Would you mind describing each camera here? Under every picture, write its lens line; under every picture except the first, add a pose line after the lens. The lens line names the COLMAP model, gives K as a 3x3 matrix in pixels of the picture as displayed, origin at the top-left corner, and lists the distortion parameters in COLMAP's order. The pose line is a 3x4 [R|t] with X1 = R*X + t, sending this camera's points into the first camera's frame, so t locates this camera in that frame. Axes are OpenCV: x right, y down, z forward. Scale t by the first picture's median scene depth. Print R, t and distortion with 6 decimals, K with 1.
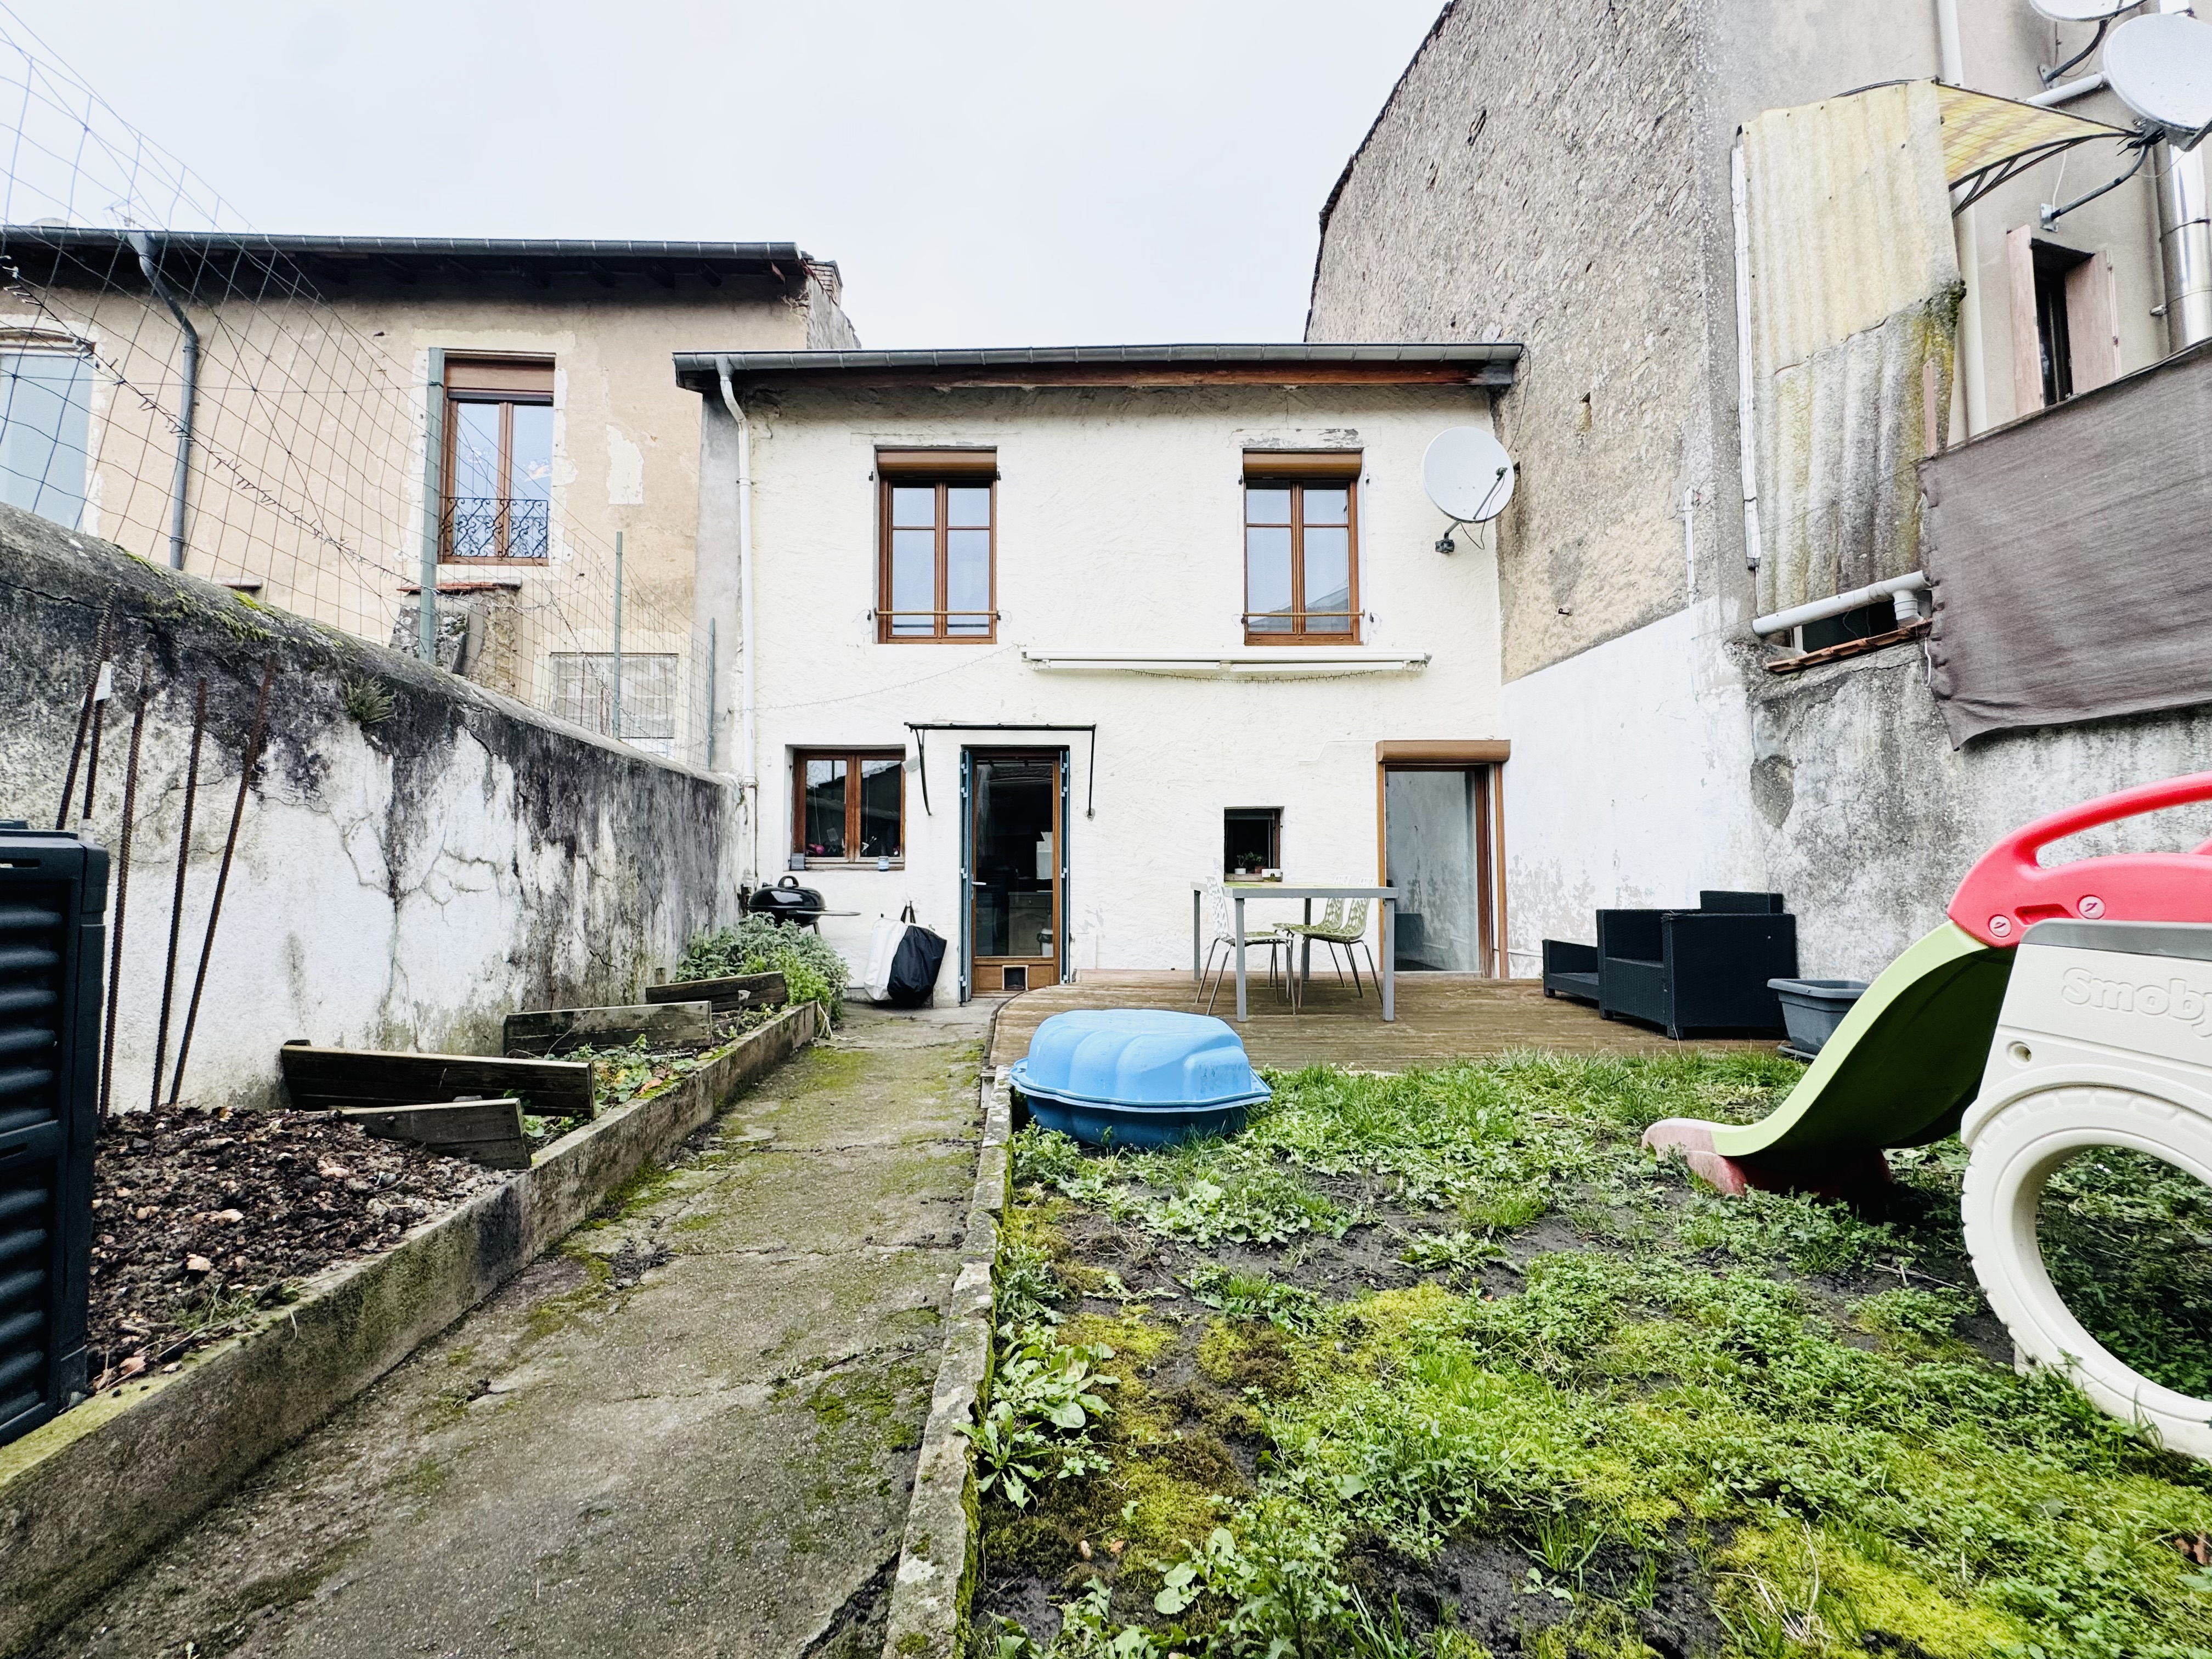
lens RADIAL K [[876.9, 0, 1106.0], [0, 876.9, 829.5], [0, 0, 1]] dist [-0.001754, -0.000359]
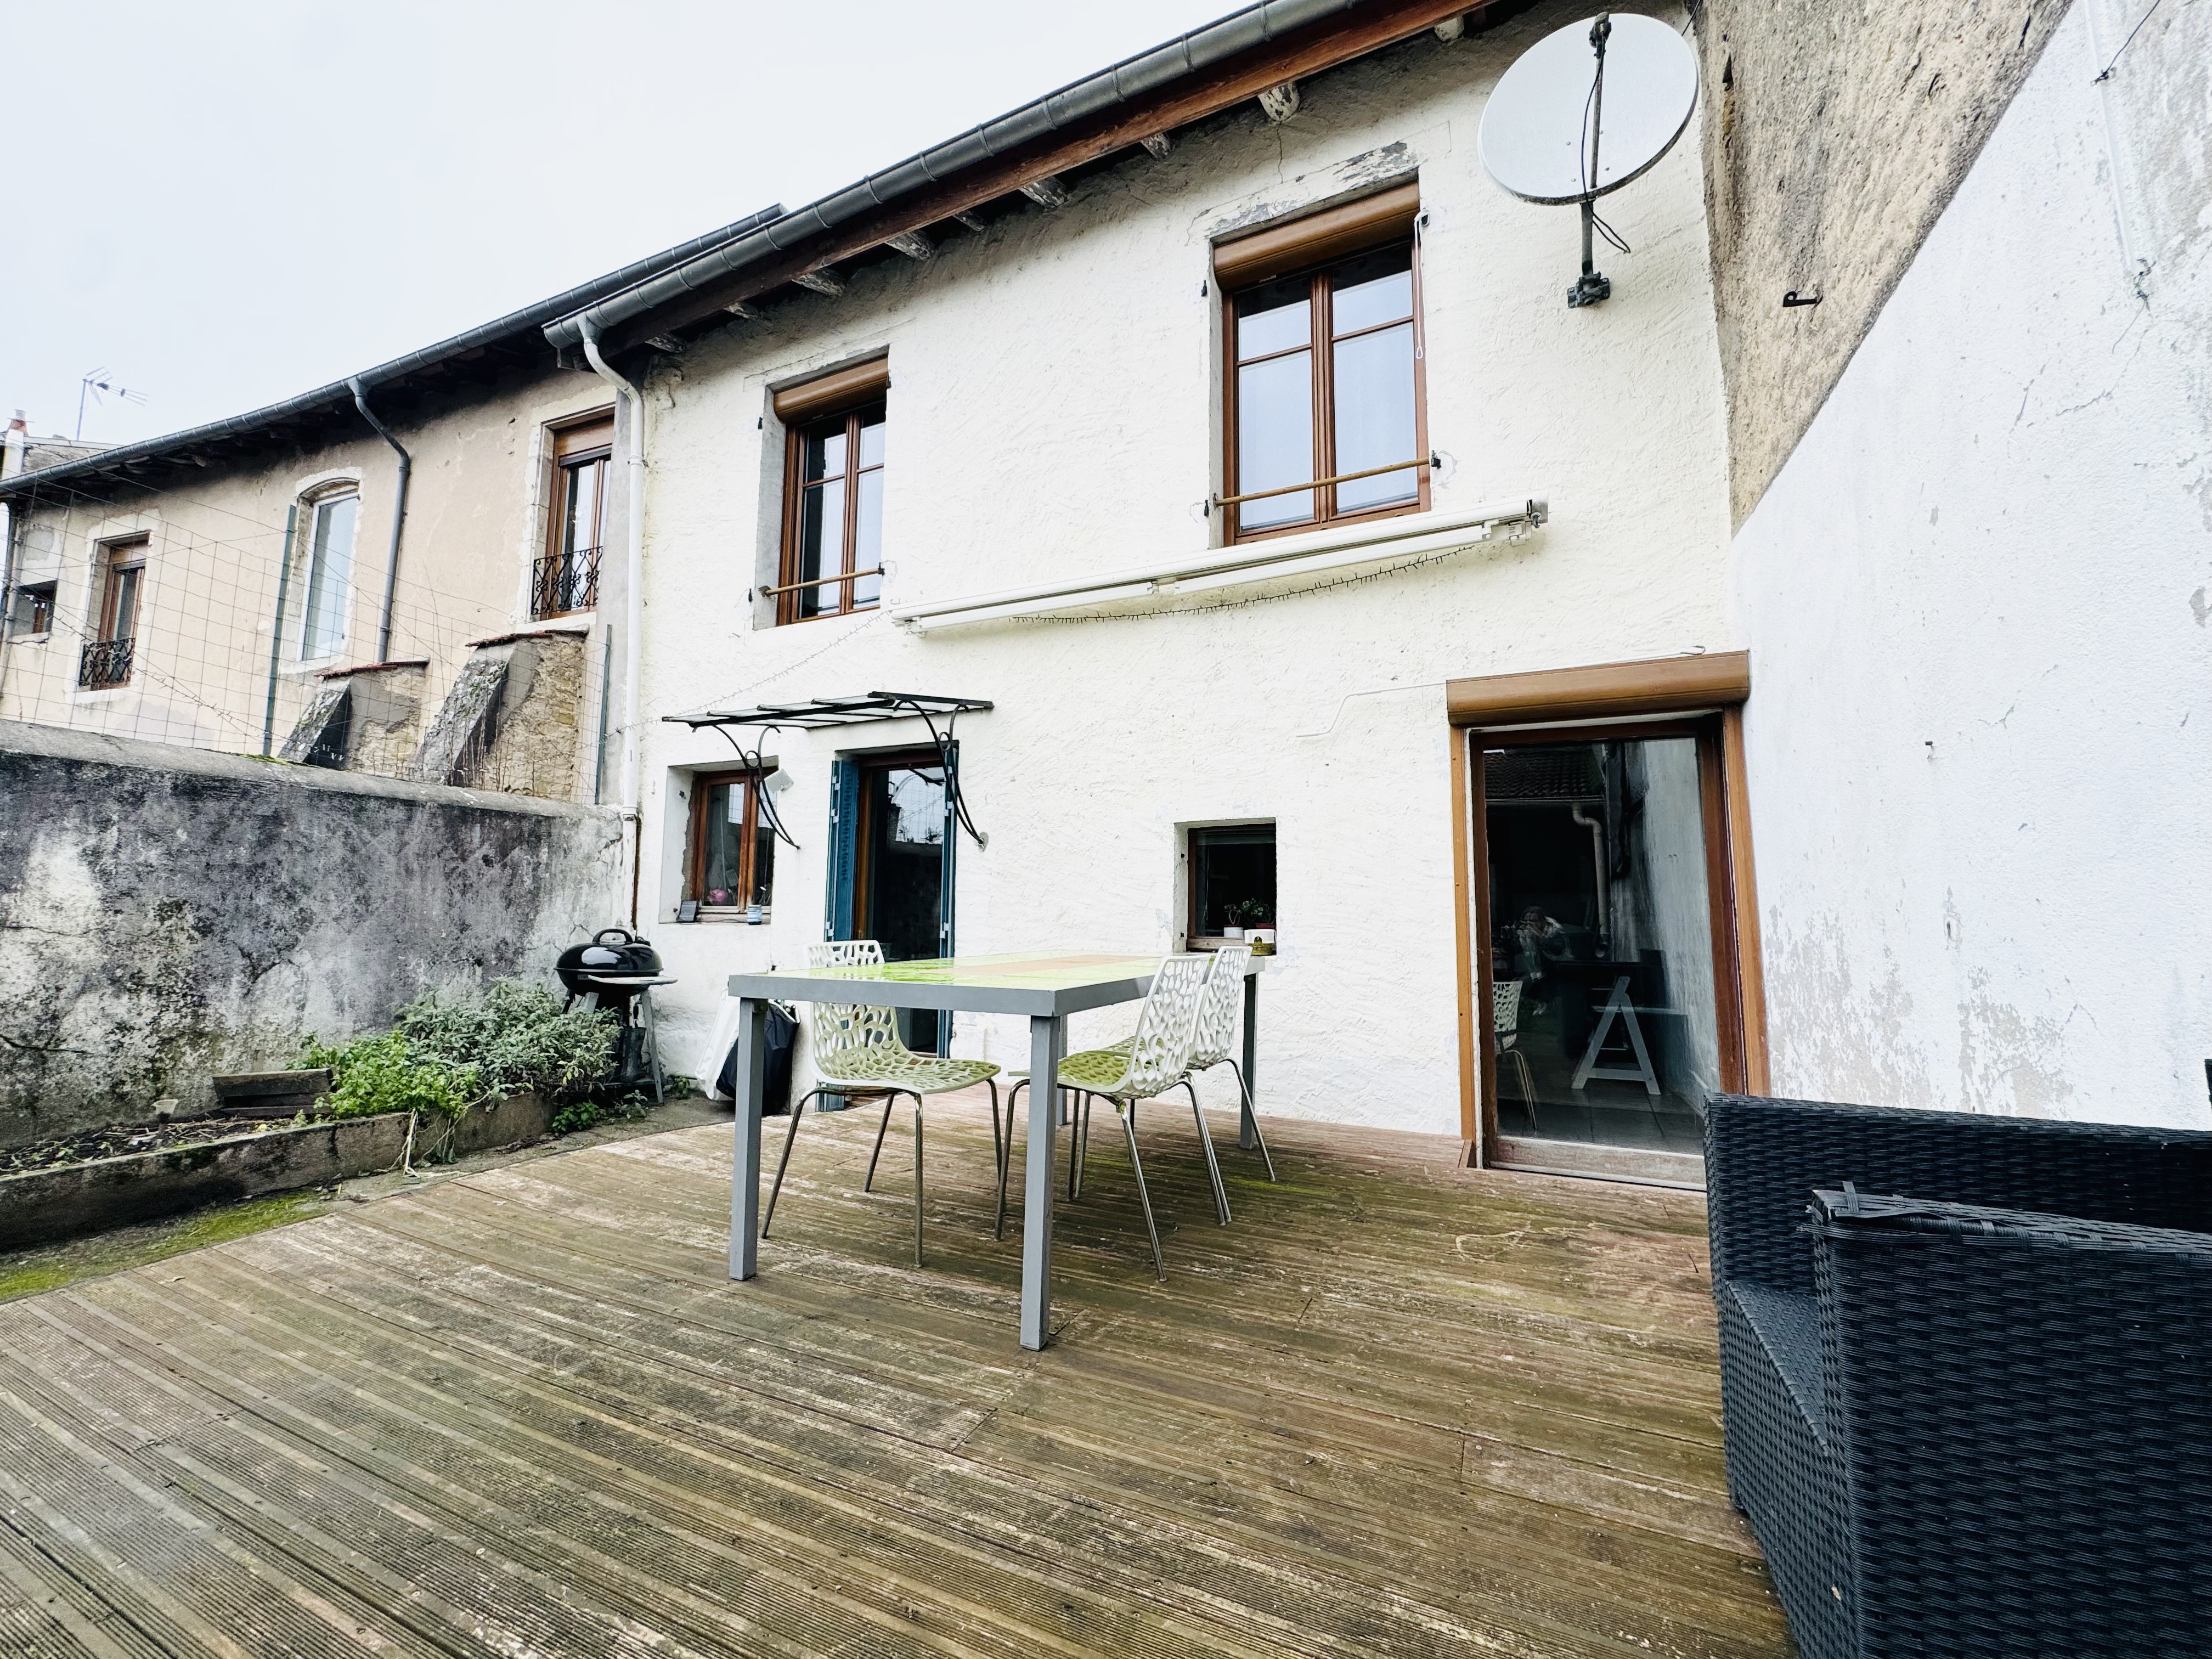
lens RADIAL K [[878.7, 0, 1106.0], [0, 878.7, 829.5], [0, 0, 1]] dist [-0.000510, 0.000073]
pose [[0.901589, -0.034225, -0.431237, 0.346213], [0.009201, 0.998157, -0.059982, 0.013728], [0.432495, 0.050111, 0.900243, 0.442611]]
